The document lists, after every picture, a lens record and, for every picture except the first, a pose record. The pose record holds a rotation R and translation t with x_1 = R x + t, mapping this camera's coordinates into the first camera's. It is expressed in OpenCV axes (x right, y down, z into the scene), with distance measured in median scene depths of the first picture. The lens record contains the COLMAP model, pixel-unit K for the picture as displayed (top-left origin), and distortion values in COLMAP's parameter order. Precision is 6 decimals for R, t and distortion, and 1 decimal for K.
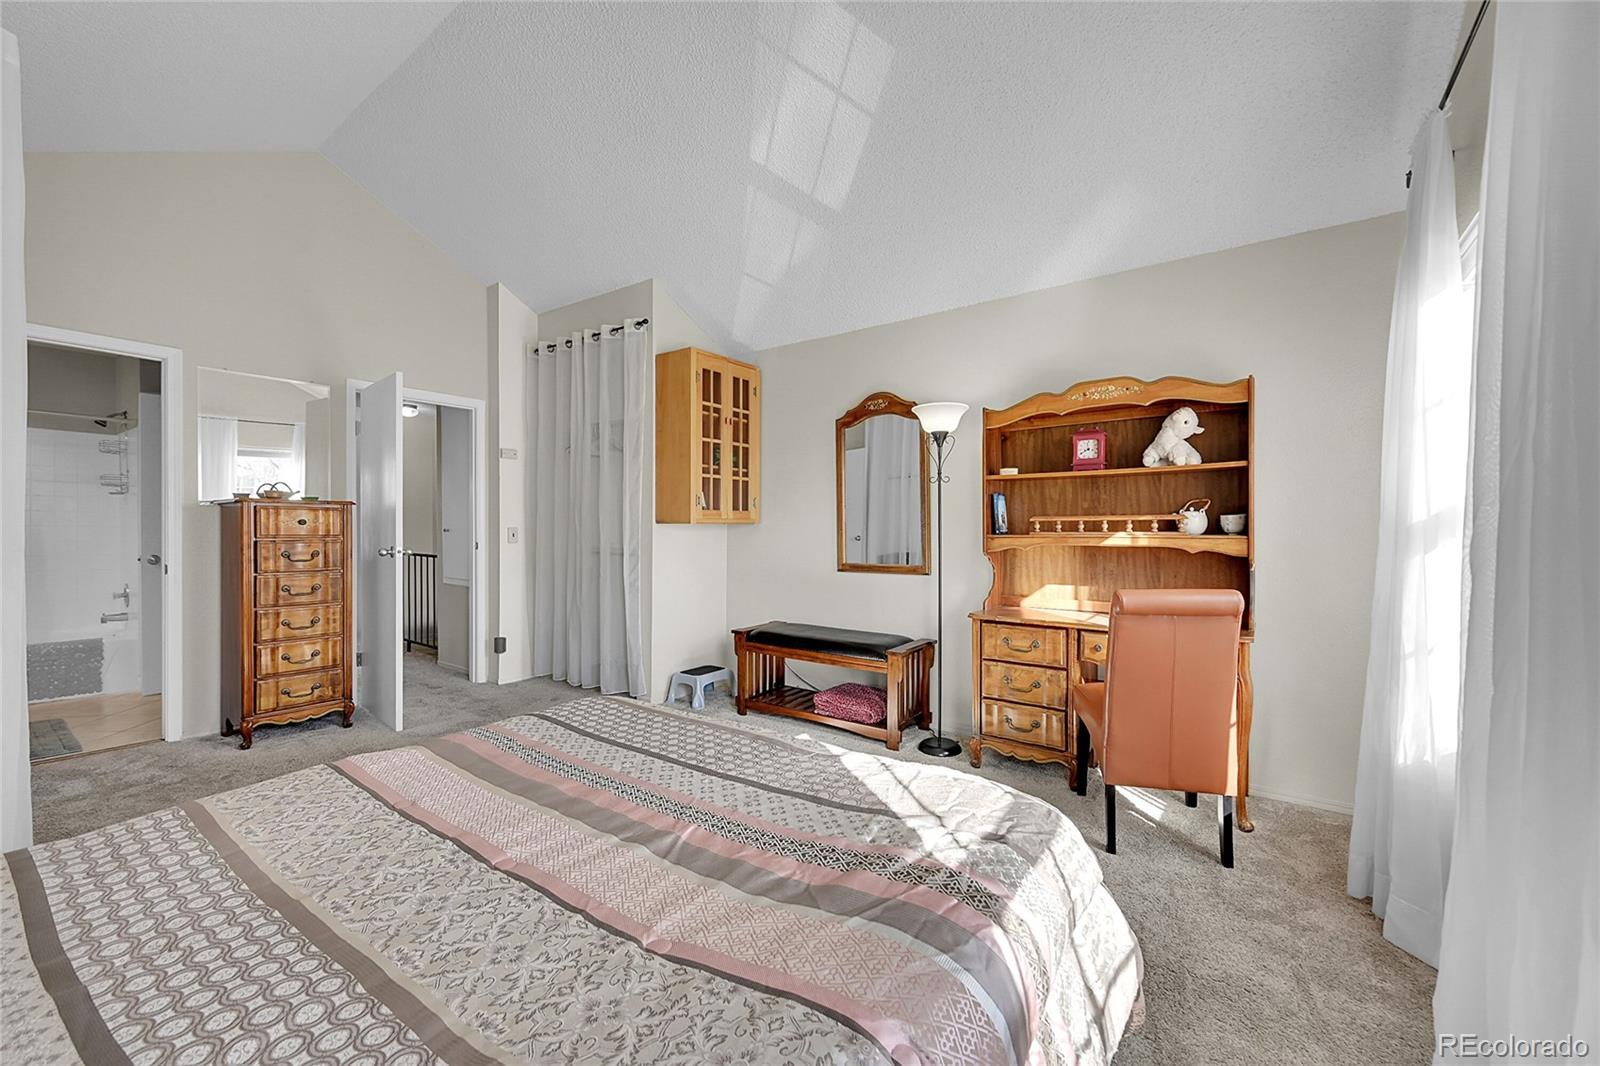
lens RADIAL K [[641.2, 0, 796.8], [0, 641.2, 532.4], [0, 0, 1]] dist [0.000255, 0.000063]
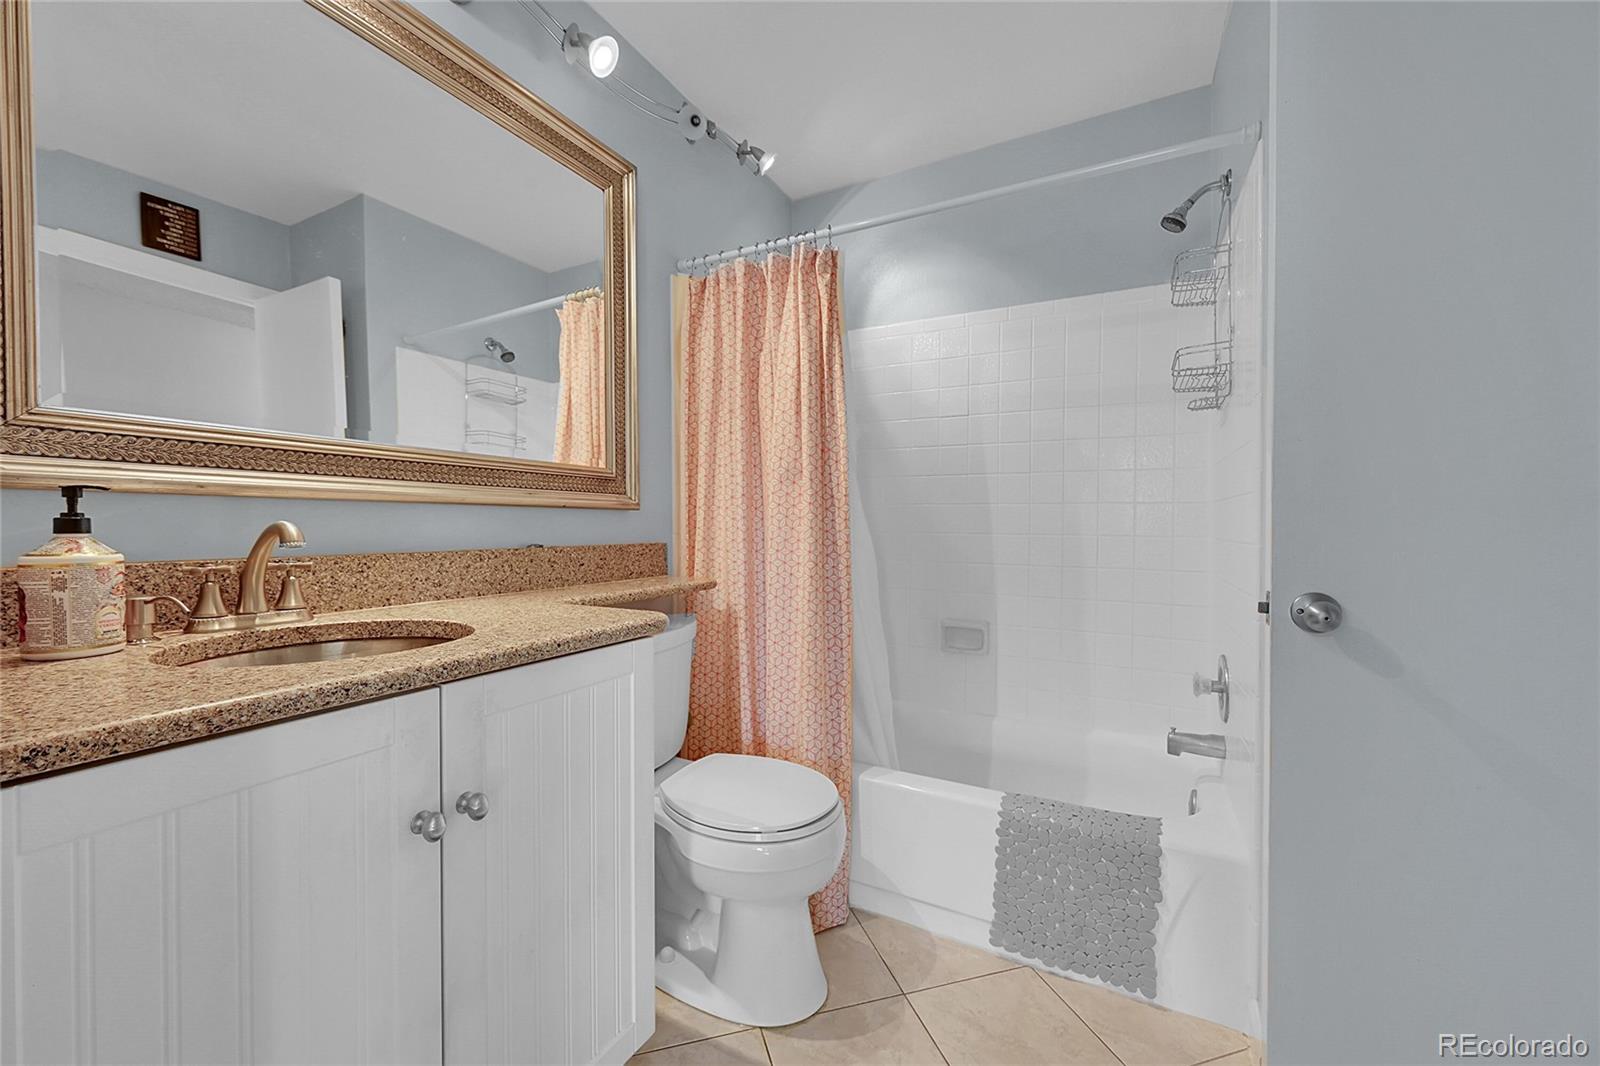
lens RADIAL K [[641.2, 0, 796.8], [0, 641.2, 532.4], [0, 0, 1]] dist [0.000255, 0.000063]
pose [[0.157651, 0.013658, -0.987400, -0.736765], [-0.015069, 0.999821, 0.011423, 0.011836], [0.987380, 0.013078, 0.157828, 0.712897]]
